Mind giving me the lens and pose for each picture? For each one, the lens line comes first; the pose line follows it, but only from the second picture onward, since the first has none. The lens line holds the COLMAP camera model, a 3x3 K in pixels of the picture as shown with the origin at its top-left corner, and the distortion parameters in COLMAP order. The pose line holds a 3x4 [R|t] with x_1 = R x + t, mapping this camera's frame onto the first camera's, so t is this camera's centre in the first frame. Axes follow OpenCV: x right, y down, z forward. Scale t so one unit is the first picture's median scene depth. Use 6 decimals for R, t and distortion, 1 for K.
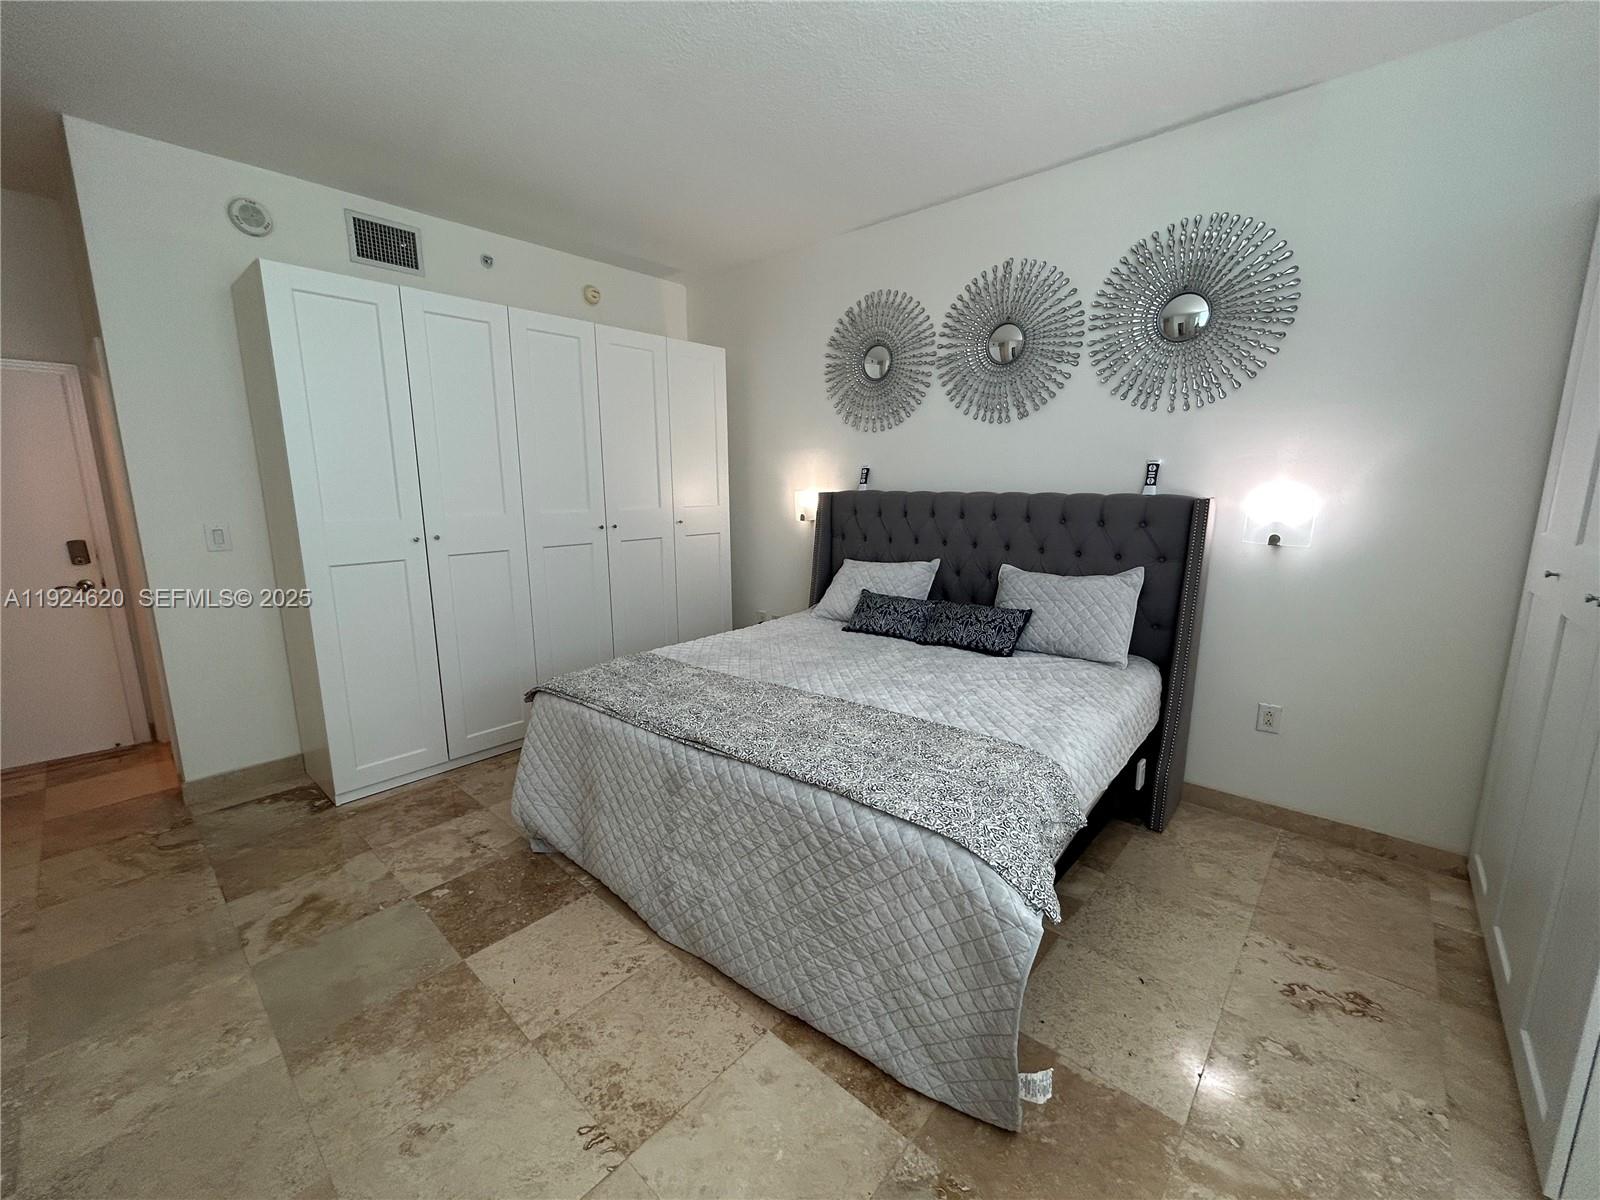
lens RADIAL K [[643.4, 0, 797.4], [0, 643.4, 600.8], [0, 0, 1]] dist [-0.002019, 0.000600]
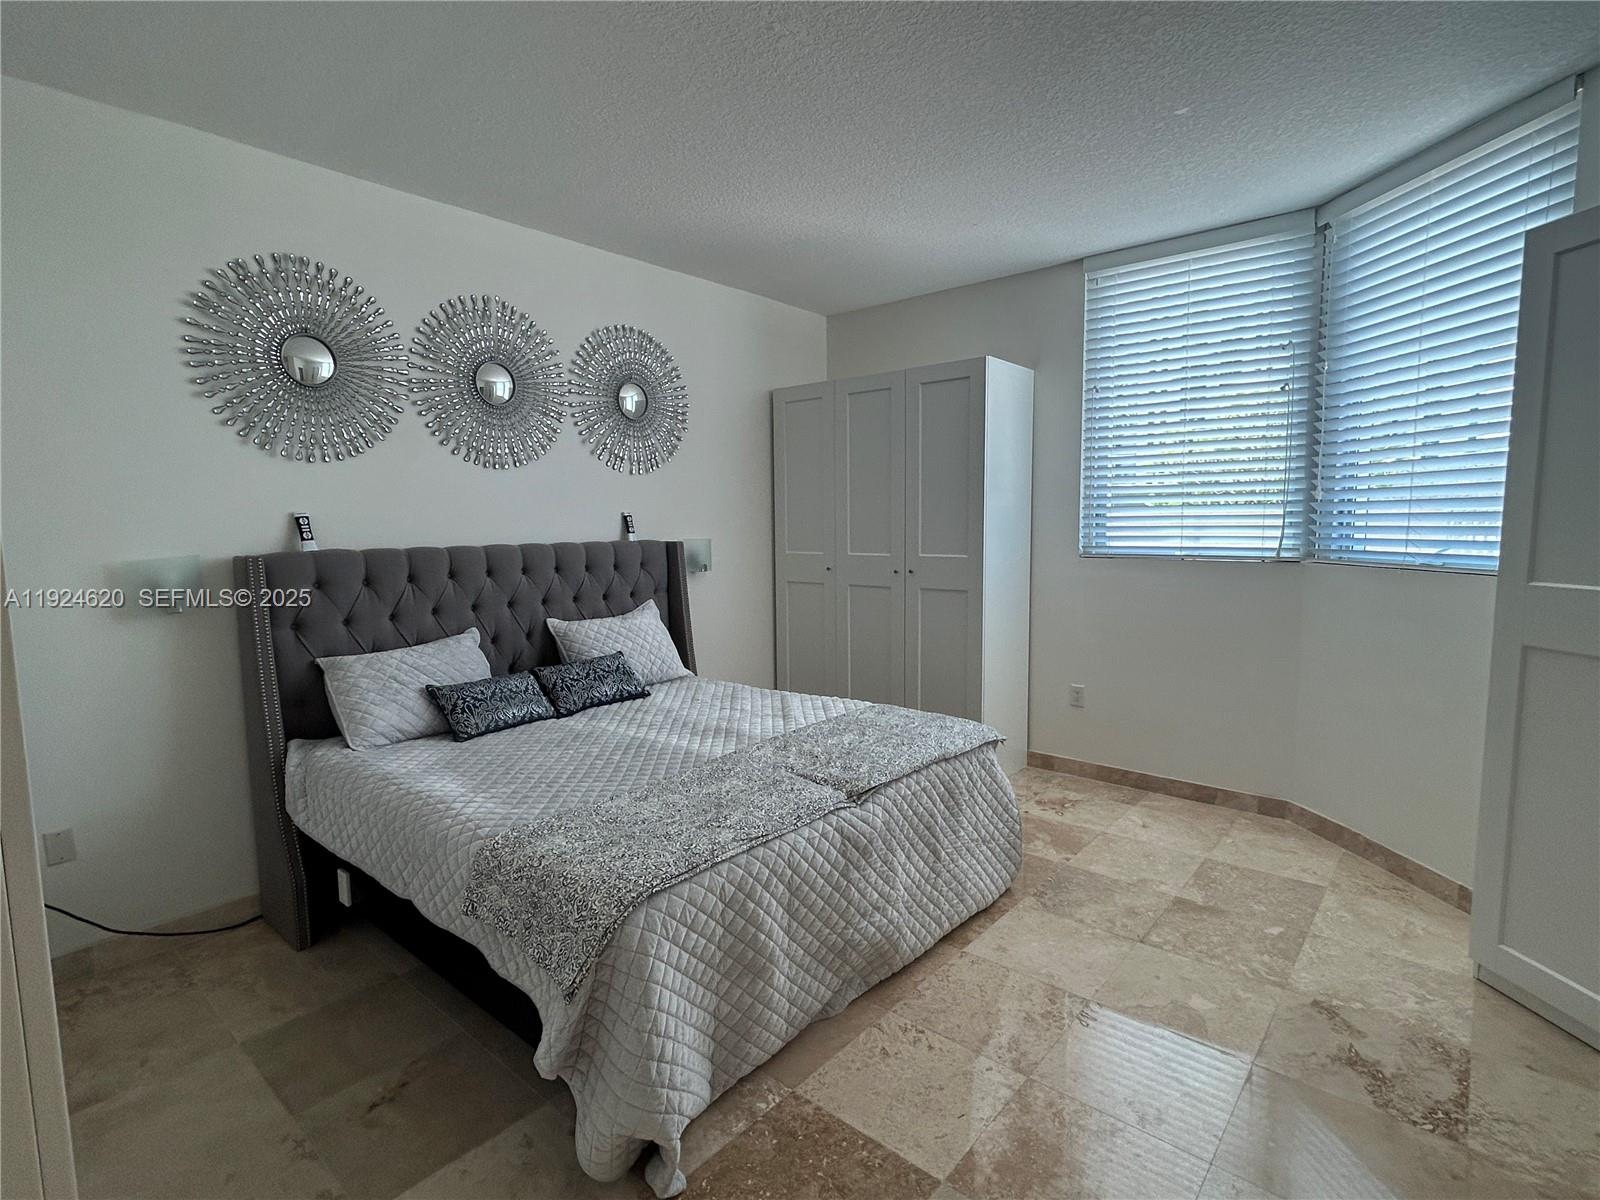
lens RADIAL K [[793.4, 0, 786.8], [0, 793.4, 601.7], [0, 0, 1]] dist [-0.015016, -0.001917]
pose [[-0.013417, -0.096567, 0.995236, -1.098303], [0.197458, 0.975470, 0.097311, -0.165396], [-0.980220, 0.197823, 0.005980, 0.851812]]
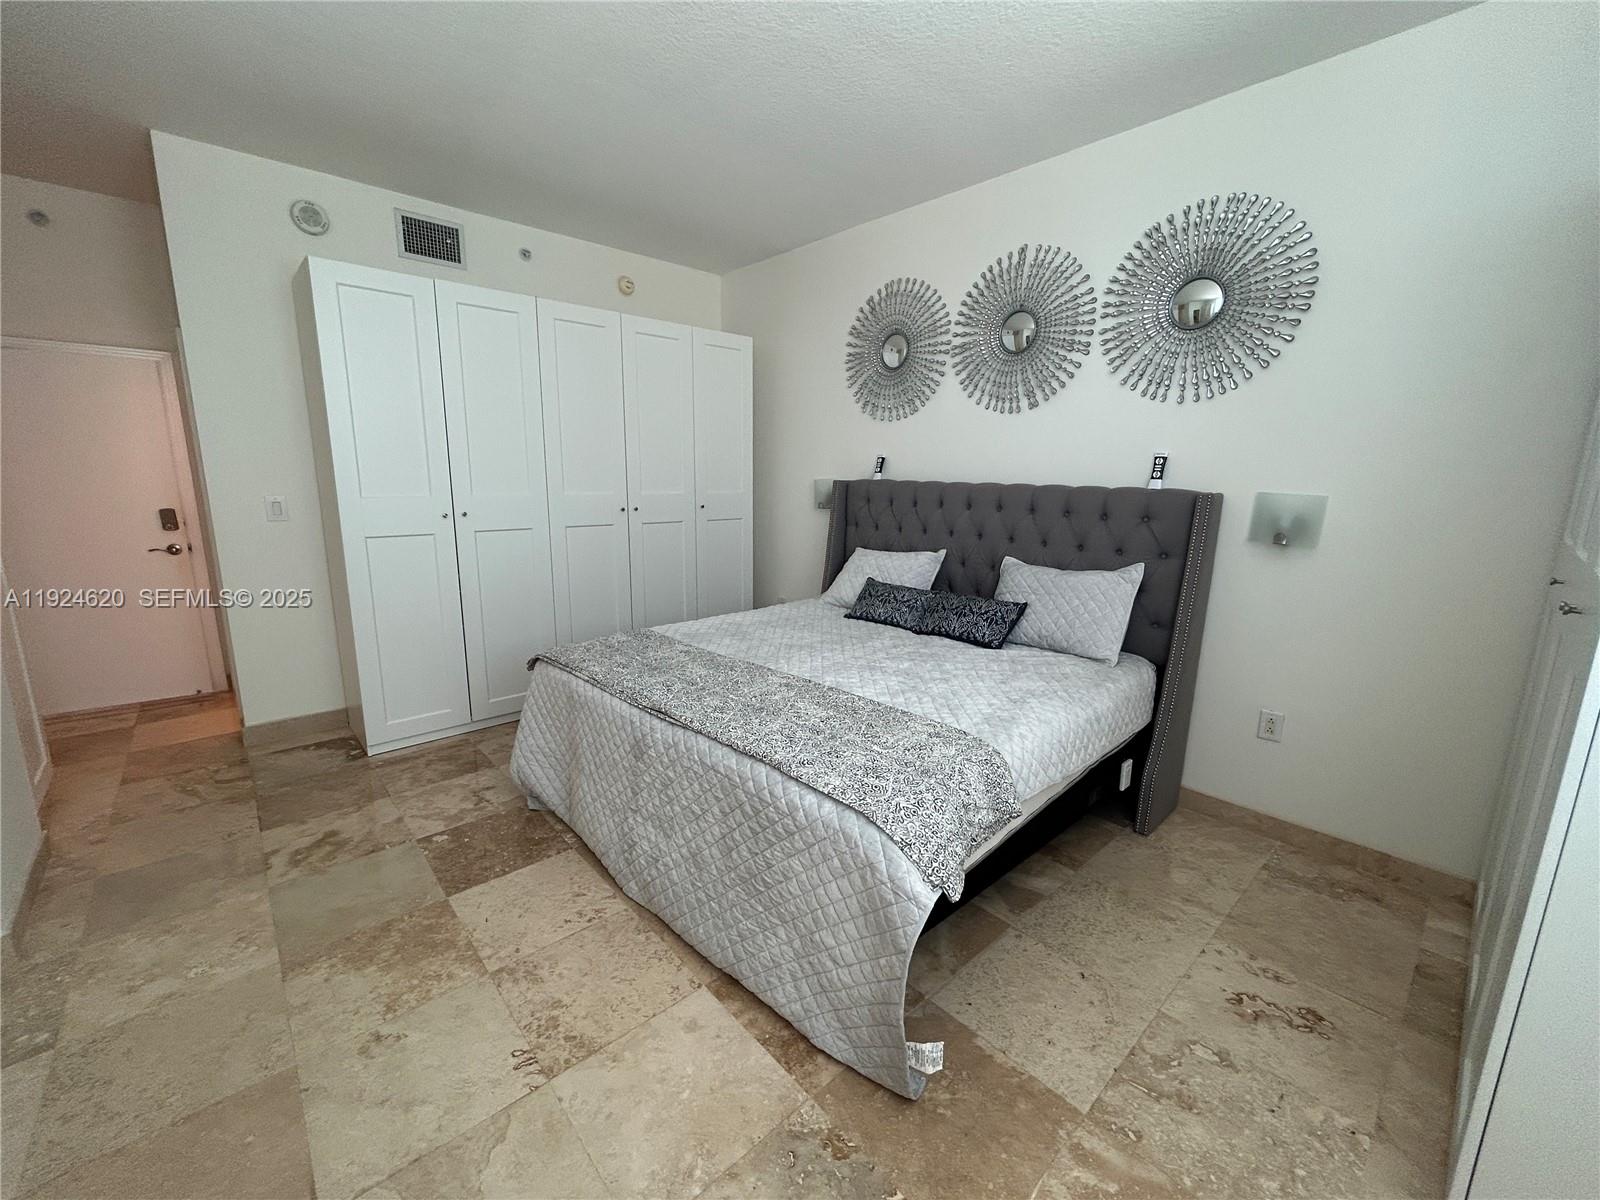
lens RADIAL K [[643.4, 0, 796.7], [0, 643.4, 600.5], [0, 0, 1]] dist [-0.002019, 0.000600]
pose [[0.994222, 0.039540, -0.099793, 0.133899], [-0.038128, 0.999145, 0.016012, 0.009285], [0.100341, -0.012114, 0.994879, -0.021215]]
